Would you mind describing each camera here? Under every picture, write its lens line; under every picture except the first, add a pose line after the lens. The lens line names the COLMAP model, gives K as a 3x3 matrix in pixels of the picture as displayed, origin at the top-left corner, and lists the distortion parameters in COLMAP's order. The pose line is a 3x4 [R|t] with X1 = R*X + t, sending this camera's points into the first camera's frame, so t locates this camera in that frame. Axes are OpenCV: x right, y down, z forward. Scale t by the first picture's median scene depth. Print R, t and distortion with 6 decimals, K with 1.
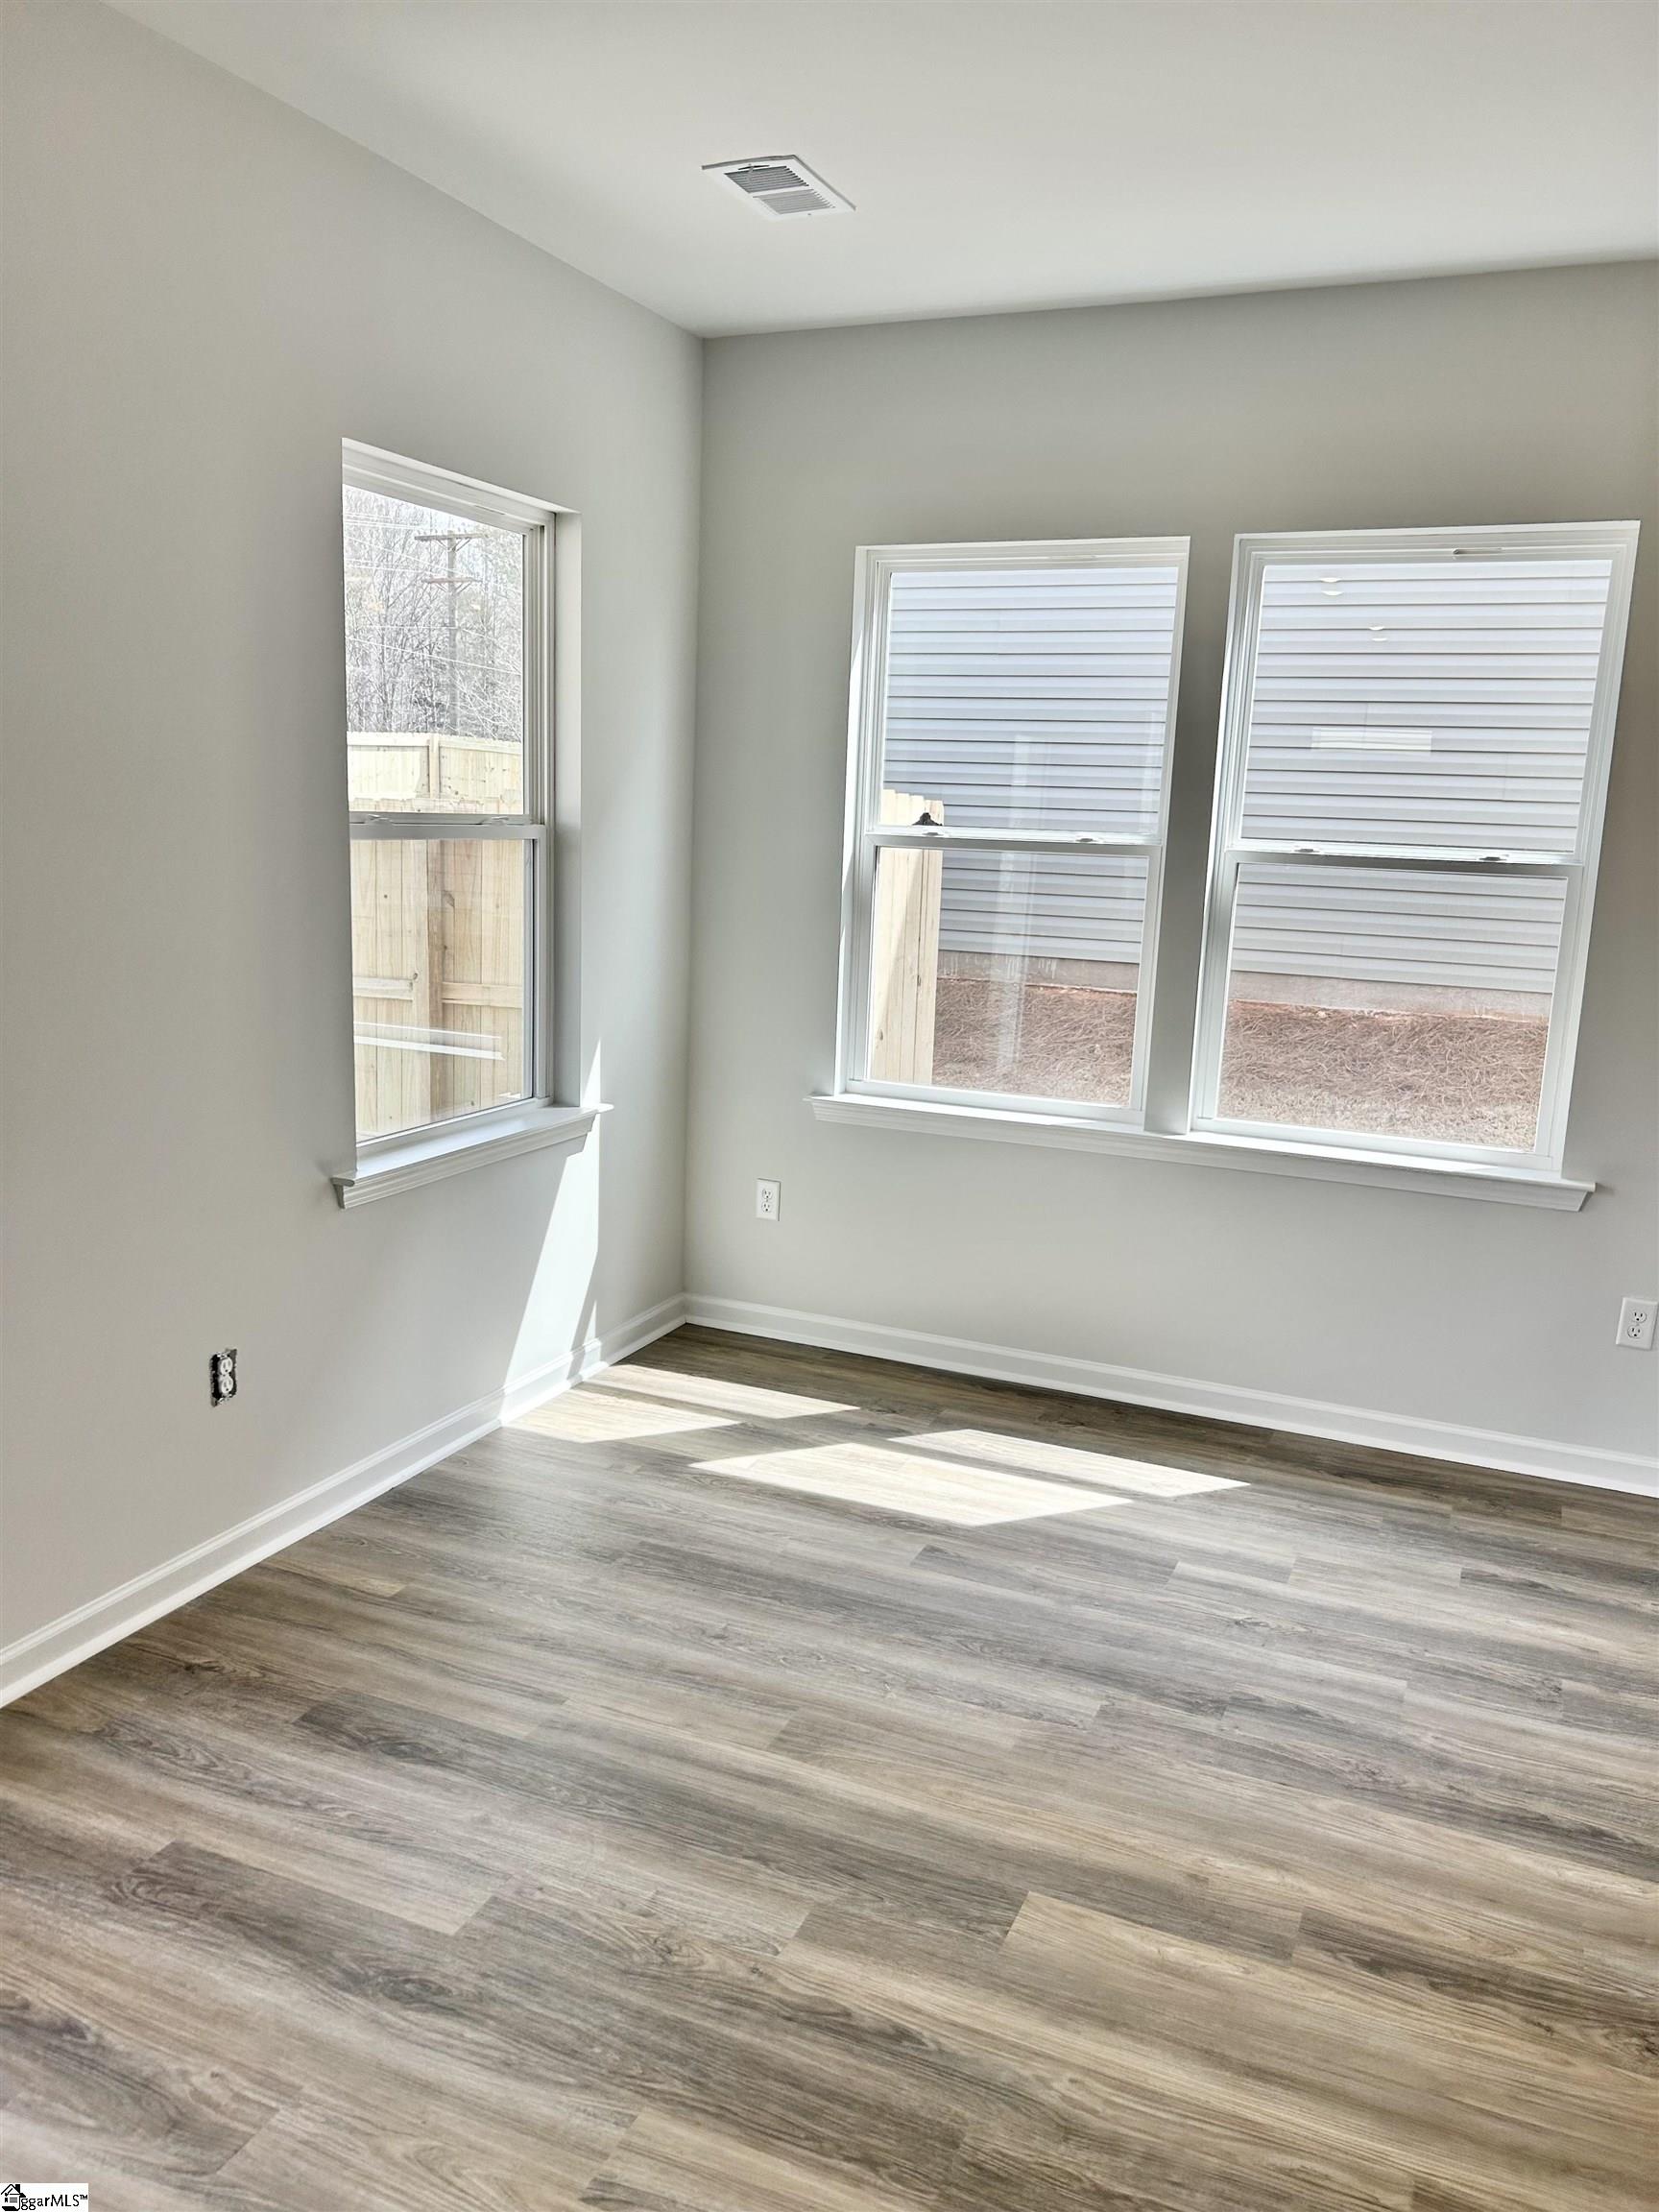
lens RADIAL K [[1675.1, 0, 844.3], [0, 1675.1, 1125.9], [0, 0, 1]] dist [0.023468, -0.018338]
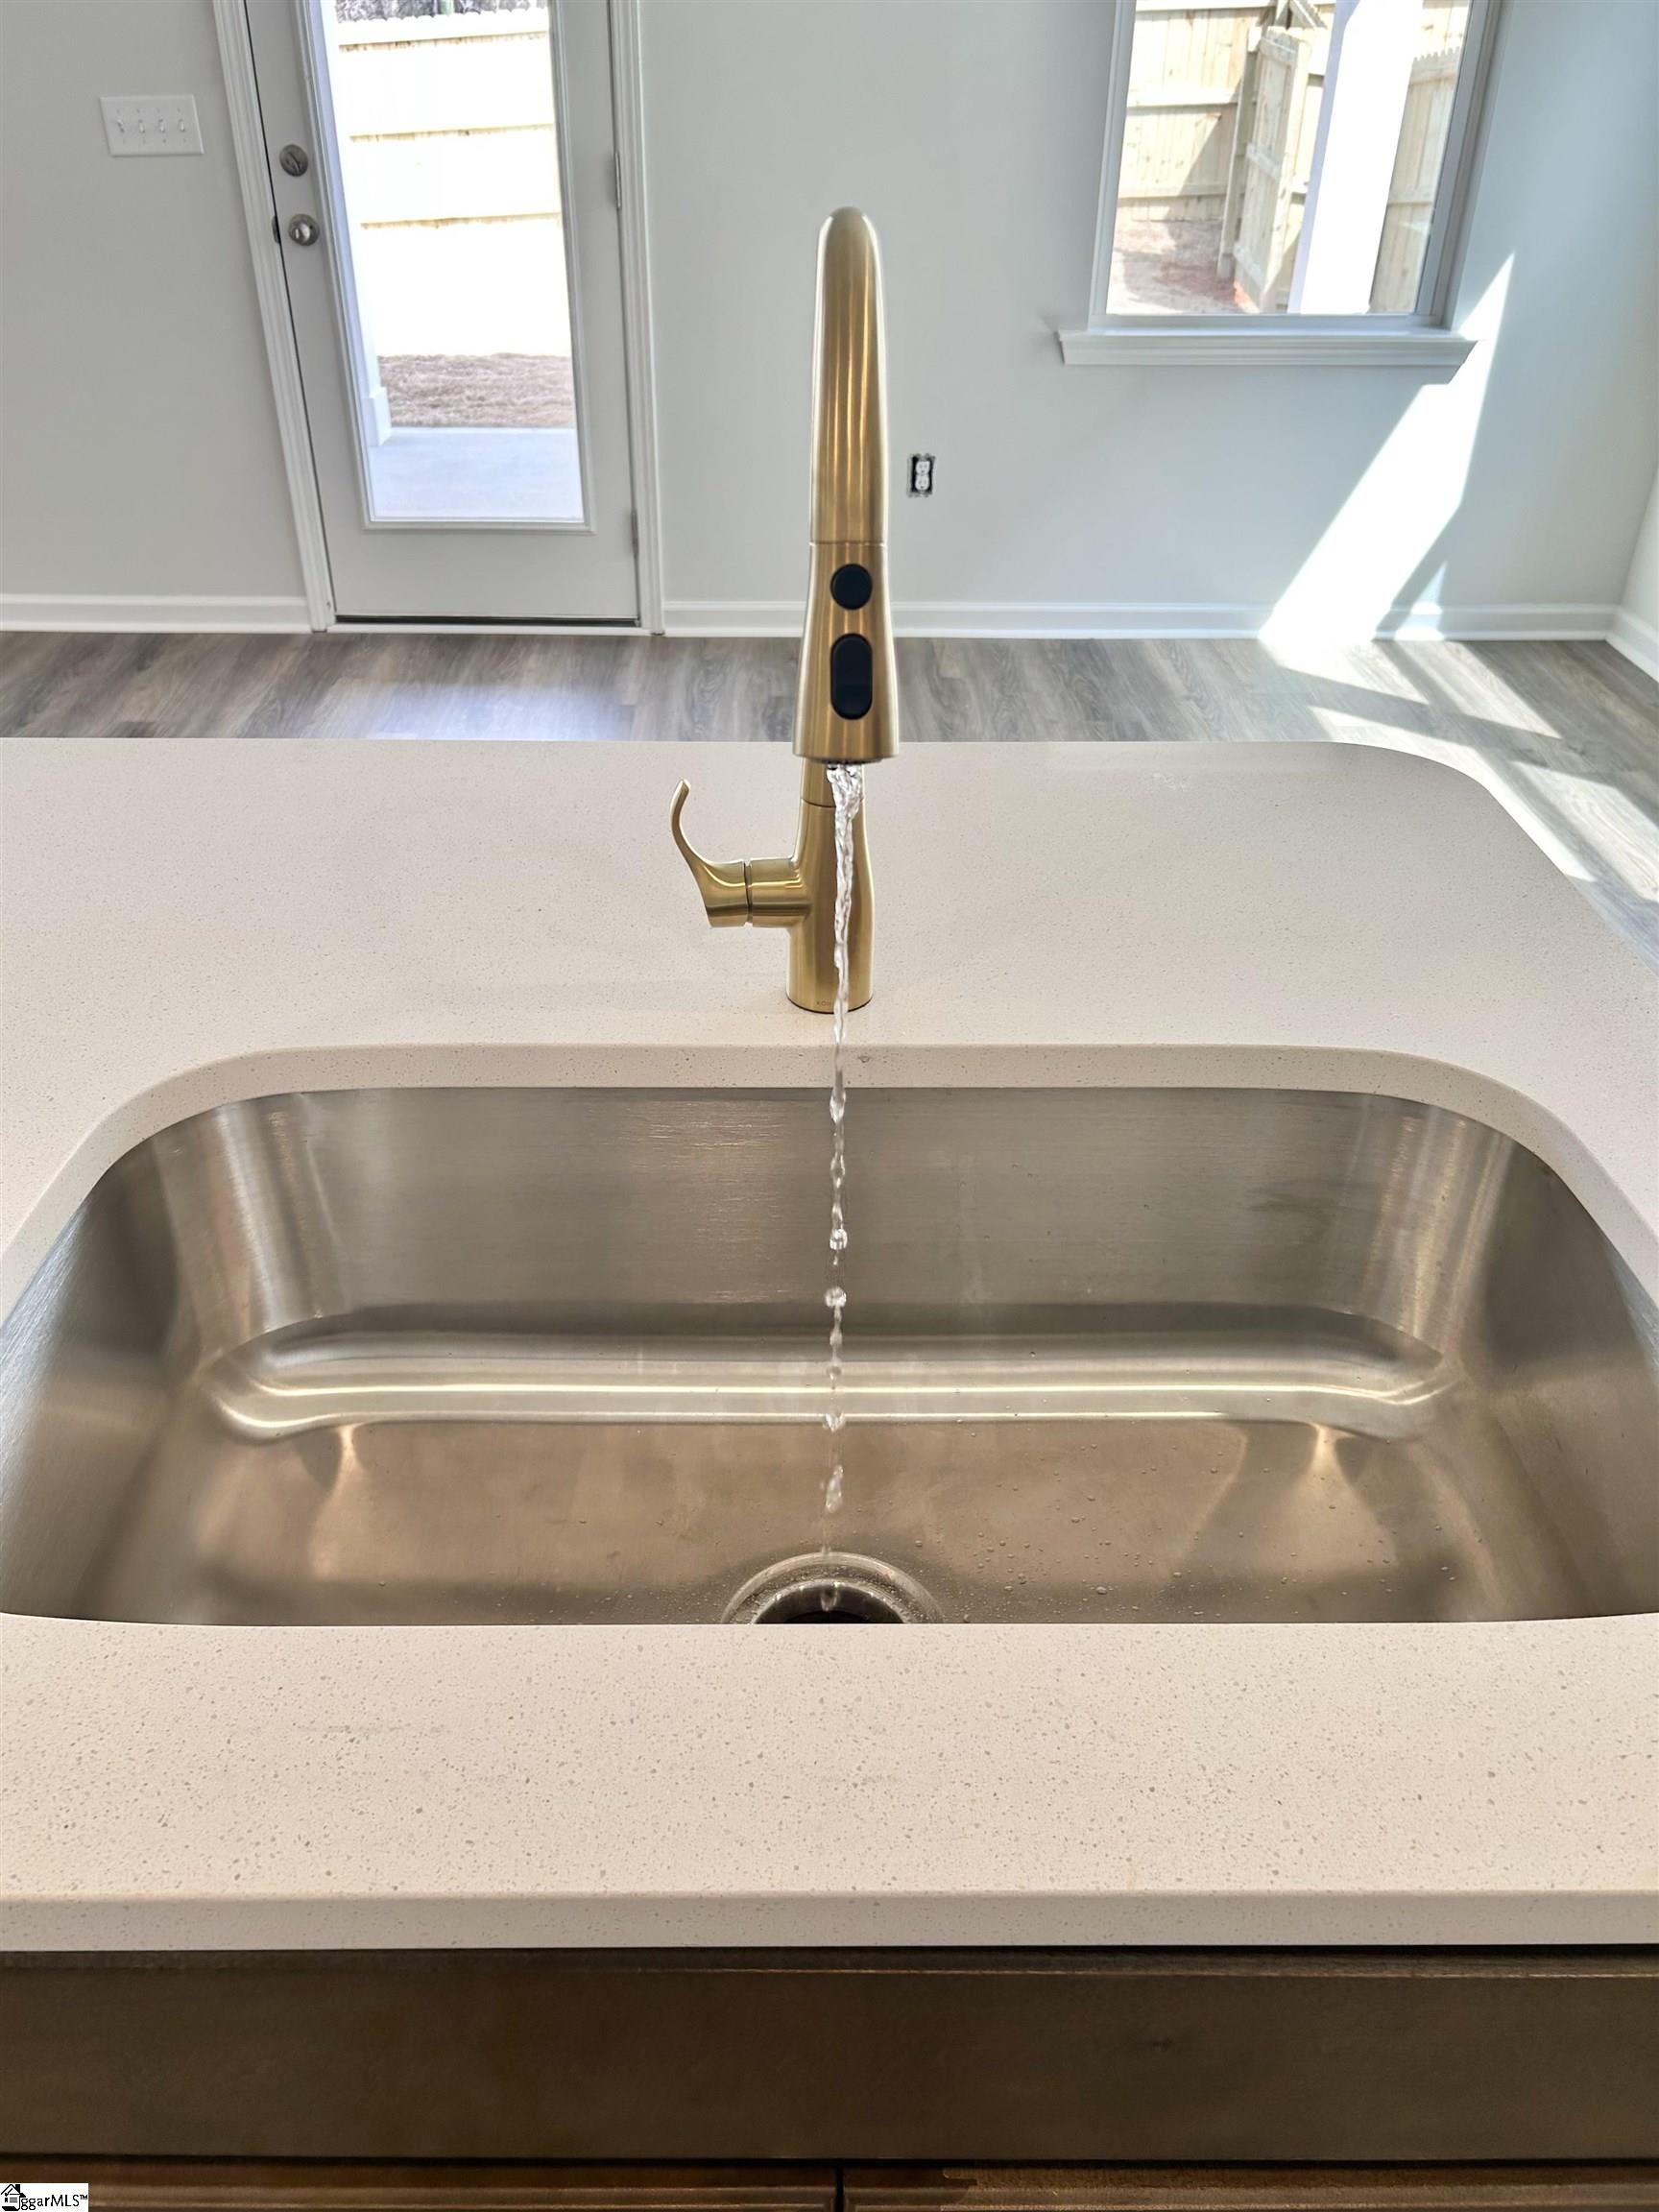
lens RADIAL K [[1675.1, 0, 818.1], [0, 1675.1, 1099.3], [0, 0, 1]] dist [0.023468, -0.018338]
pose [[0.405088, 0.469052, -0.784789, 0.673619], [-0.170153, 0.882052, 0.439355, 0.013601], [0.898305, -0.044443, 0.437119, 0.267852]]
